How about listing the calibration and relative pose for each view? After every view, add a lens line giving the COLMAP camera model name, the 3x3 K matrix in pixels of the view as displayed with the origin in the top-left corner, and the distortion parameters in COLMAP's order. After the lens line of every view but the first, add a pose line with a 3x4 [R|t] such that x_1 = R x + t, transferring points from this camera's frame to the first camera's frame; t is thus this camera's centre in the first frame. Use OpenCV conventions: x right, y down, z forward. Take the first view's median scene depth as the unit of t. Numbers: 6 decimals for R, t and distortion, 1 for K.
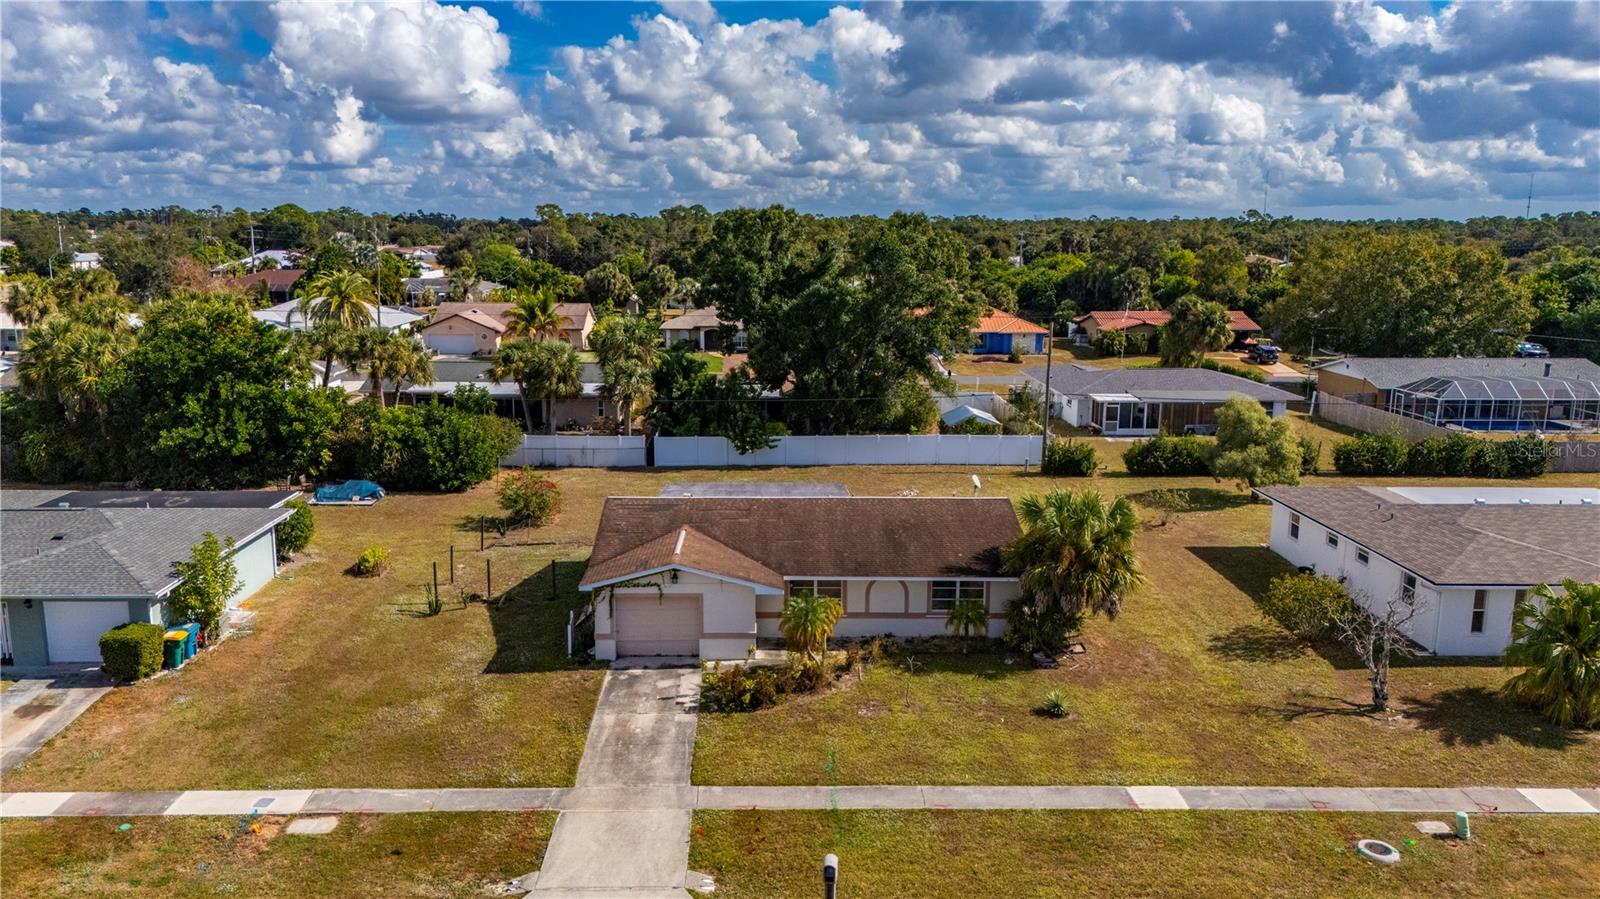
lens RADIAL K [[1183.8, 0, 785.6], [0, 1183.8, 444.9], [0, 0, 1]] dist [0.070874, -0.071423]
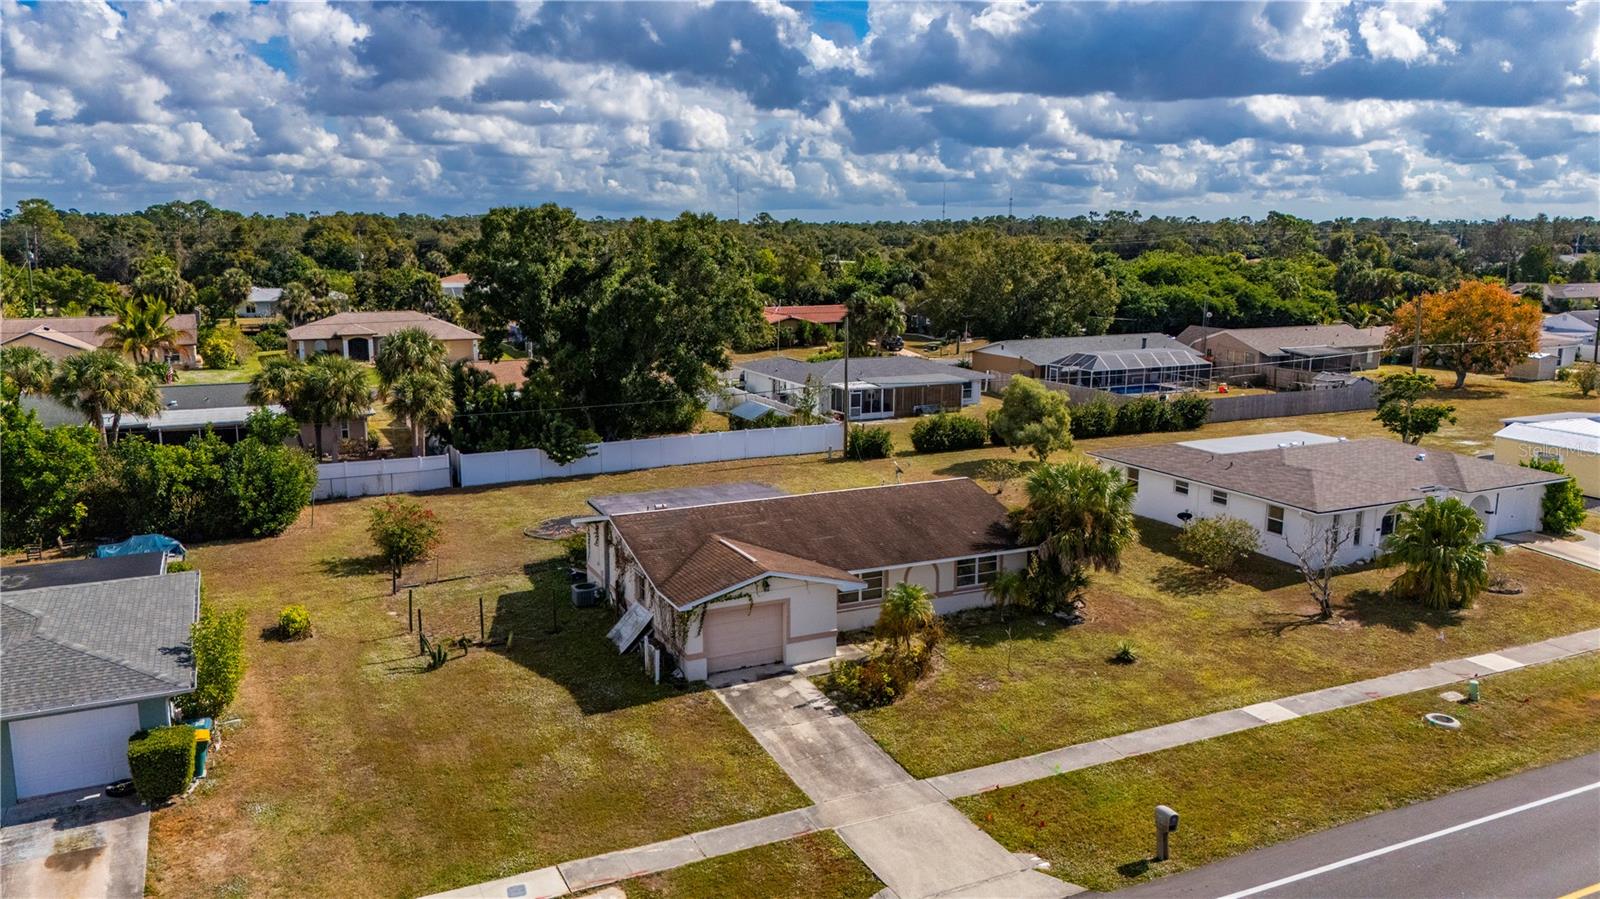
lens RADIAL K [[1169.0, 0, 800.0], [0, 1169.0, 449.5], [0, 0, 1]] dist [0.077919, -0.080785]
pose [[0.908775, -0.080679, 0.409412, -0.443945], [0.078333, 0.996673, 0.022527, -0.019540], [-0.409868, 0.011599, 0.912071, 0.099796]]
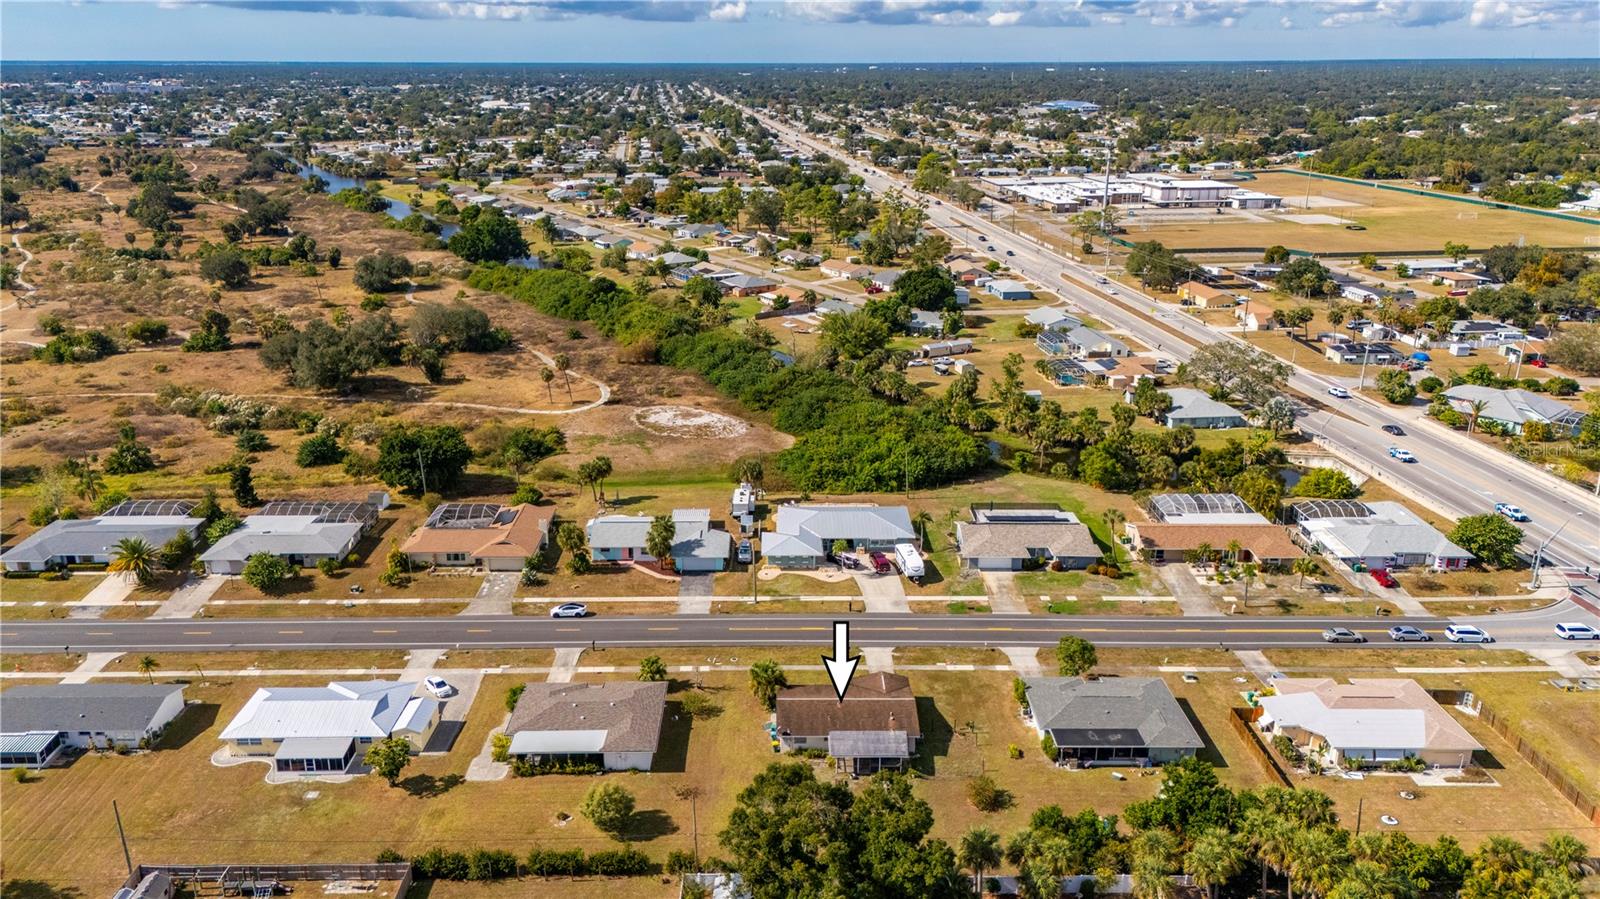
lens RADIAL K [[1194.1, 0, 799.5], [0, 1194.1, 424.9], [0, 0, 1]] dist [0.089551, -0.091140]
pose [[-0.999905, -0.008225, 0.011062, 0.114172], [-0.002204, 0.887553, 0.460699, -2.171336], [-0.013607, 0.460631, -0.887487, 3.765350]]
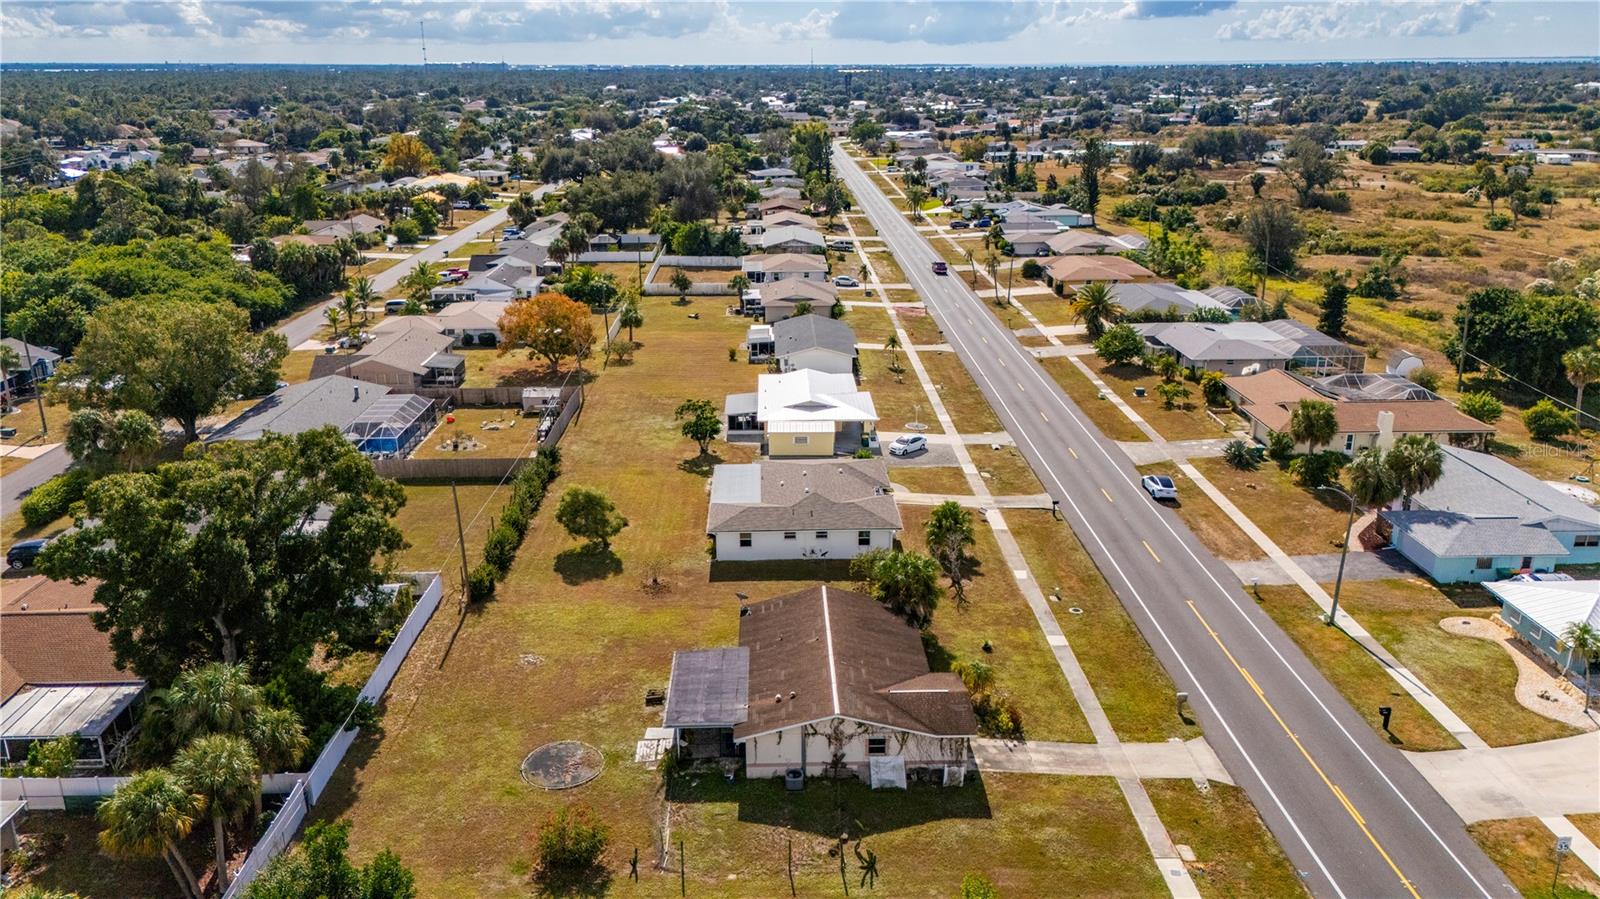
lens RADIAL K [[1169.0, 0, 800.0], [0, 1169.0, 449.5], [0, 0, 1]] dist [0.077919, -0.080785]
pose [[-0.006236, -0.316938, 0.948426, -1.487002], [0.184506, 0.931795, 0.312594, -0.742781], [-0.982812, 0.176939, 0.052666, 1.046070]]
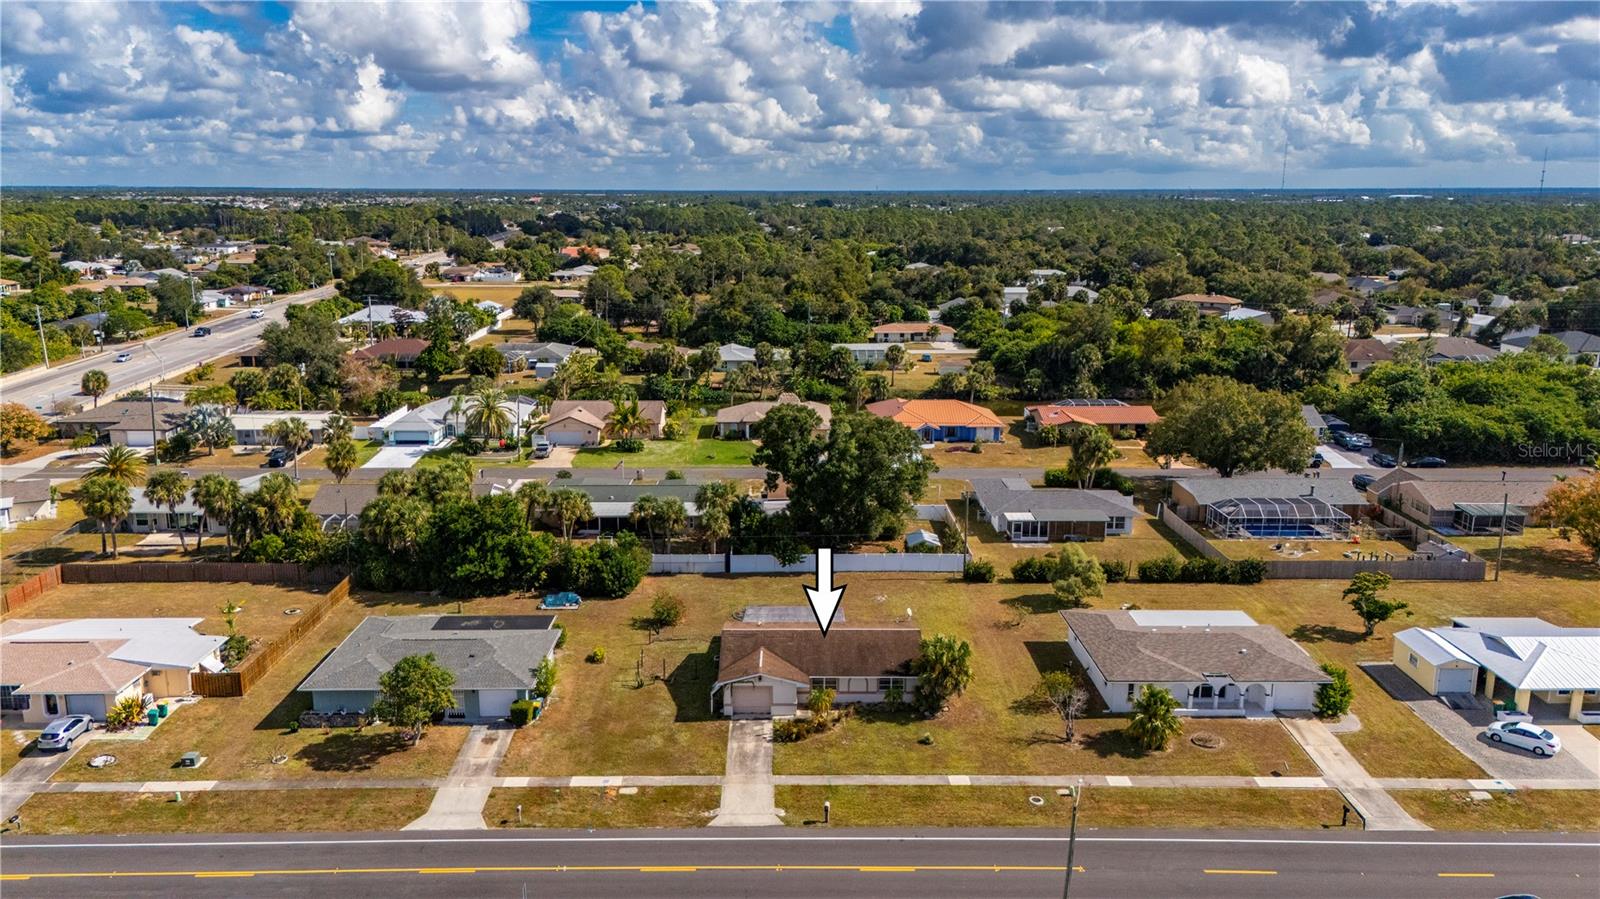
lens RADIAL K [[1173.6, 0, 792.5], [0, 1173.6, 451.5], [0, 0, 1]] dist [0.090993, -0.105963]
pose [[0.999923, -0.001683, -0.012266, -0.005653], [0.002112, 0.999382, 0.035082, -0.378479], [0.012200, -0.035105, 0.999309, -1.146504]]
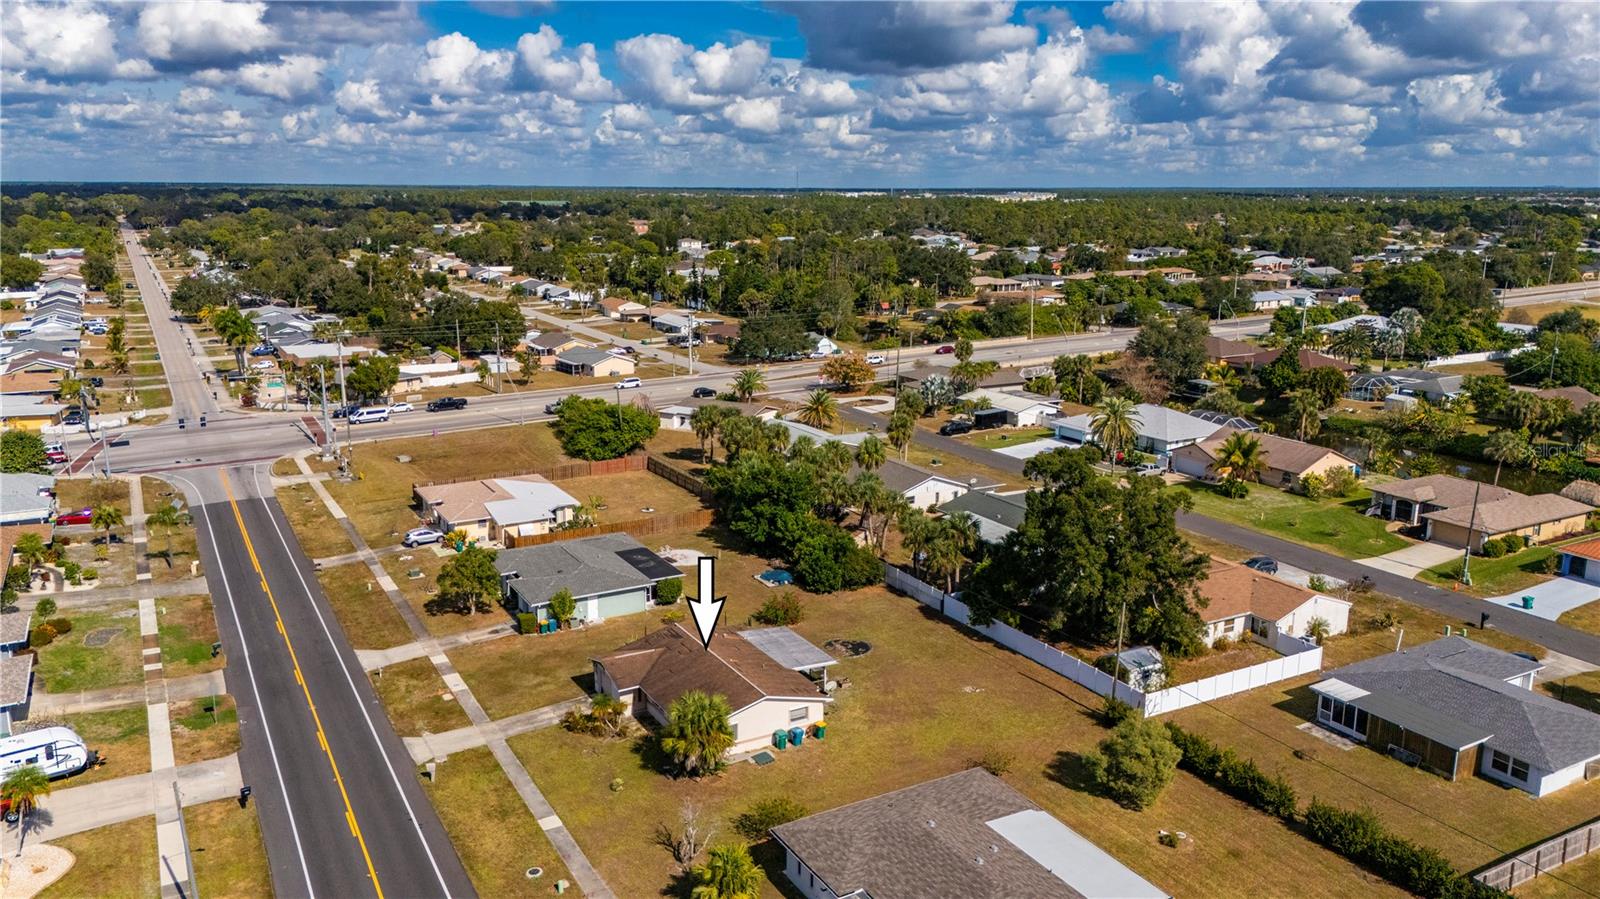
lens RADIAL K [[1183.8, 0, 785.6], [0, 1183.8, 444.9], [0, 0, 1]] dist [0.070874, -0.071423]
pose [[0.466005, 0.185382, -0.865143, 1.876754], [-0.163317, 0.979024, 0.121814, -0.610436], [0.869579, 0.084527, 0.486506, 0.165507]]
